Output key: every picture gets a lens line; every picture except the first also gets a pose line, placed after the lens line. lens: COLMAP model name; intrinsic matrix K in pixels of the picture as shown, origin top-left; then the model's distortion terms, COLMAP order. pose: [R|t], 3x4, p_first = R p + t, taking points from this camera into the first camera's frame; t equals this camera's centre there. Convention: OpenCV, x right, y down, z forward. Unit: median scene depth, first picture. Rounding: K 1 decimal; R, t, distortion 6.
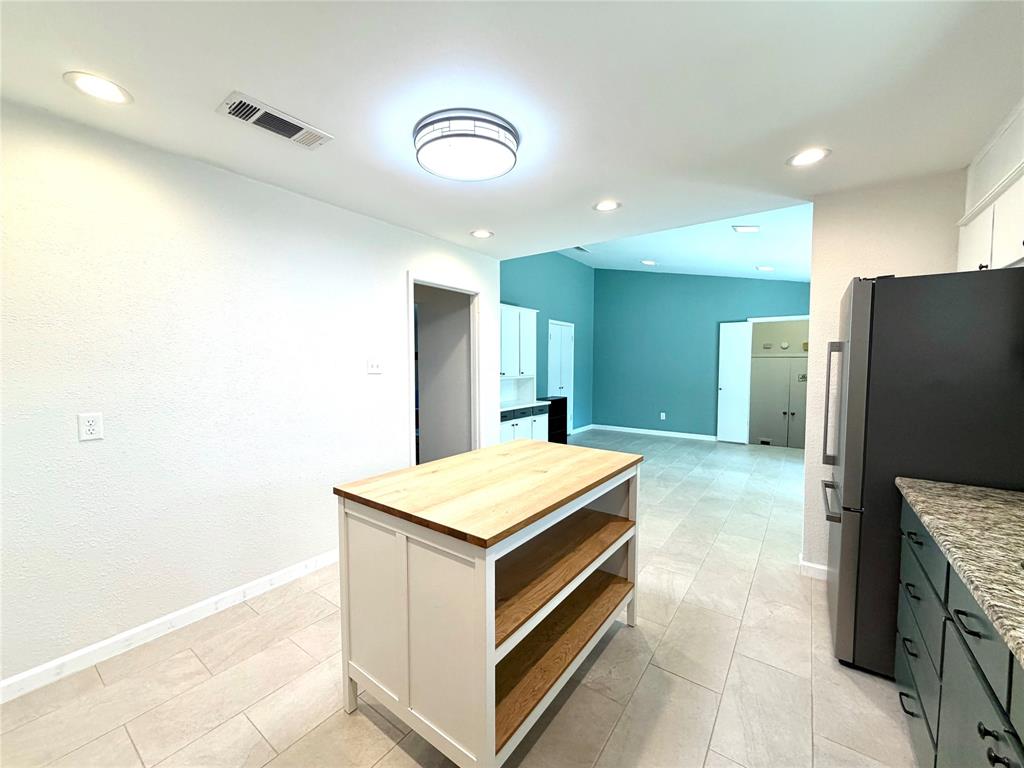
lens RADIAL K [[409.6, 0, 509.4], [0, 409.6, 382.2], [0, 0, 1]] dist [0.000597, -0.000168]
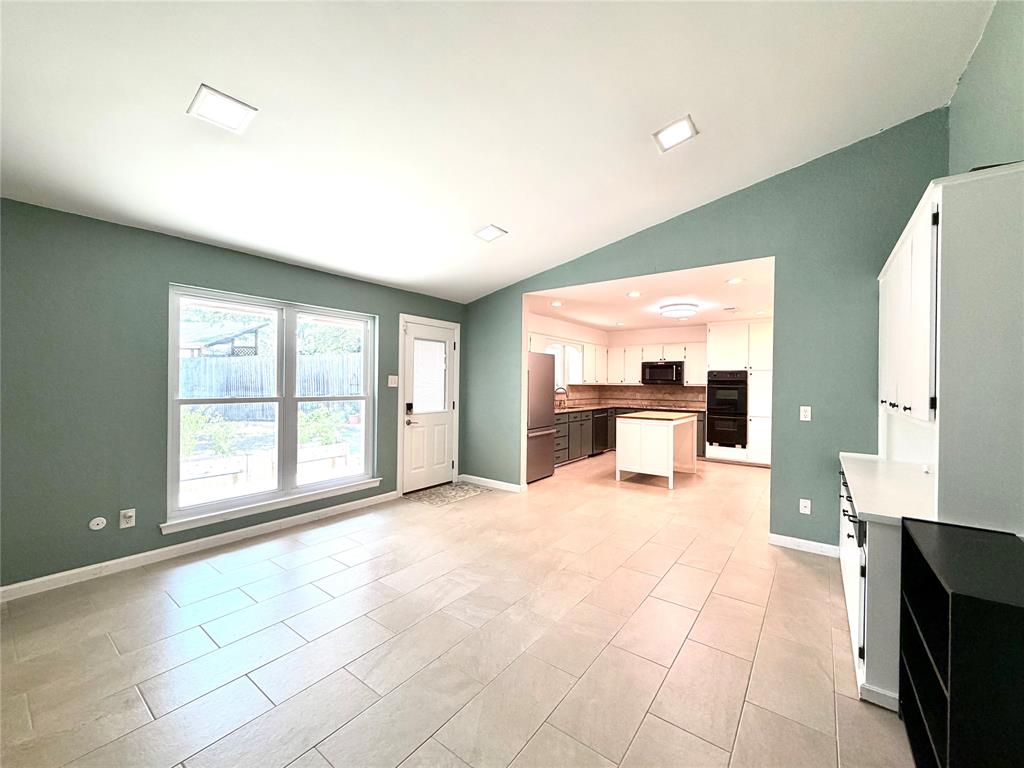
lens RADIAL K [[409.6, 0, 506.2], [0, 409.6, 382.5], [0, 0, 1]] dist [0.000597, -0.000168]
pose [[-0.999703, -0.010619, 0.021928, 0.296318], [-0.009572, 0.998834, 0.047318, -0.047444], [-0.022405, 0.047094, -0.998639, 1.108248]]
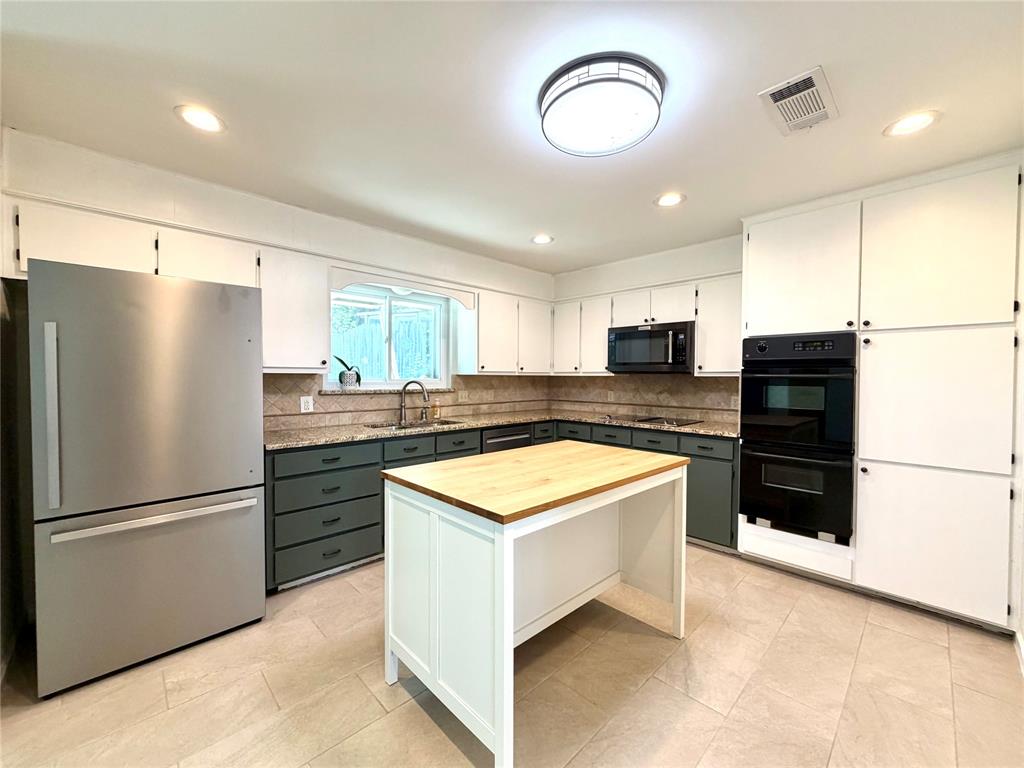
lens RADIAL K [[409.6, 0, 507.4], [0, 409.6, 383.8], [0, 0, 1]] dist [0.000597, -0.000168]
pose [[-0.984975, -0.009130, 0.172456, -0.017930], [0.002154, 0.997874, 0.065131, -0.014426], [-0.172684, 0.064524, -0.982862, 0.528840]]
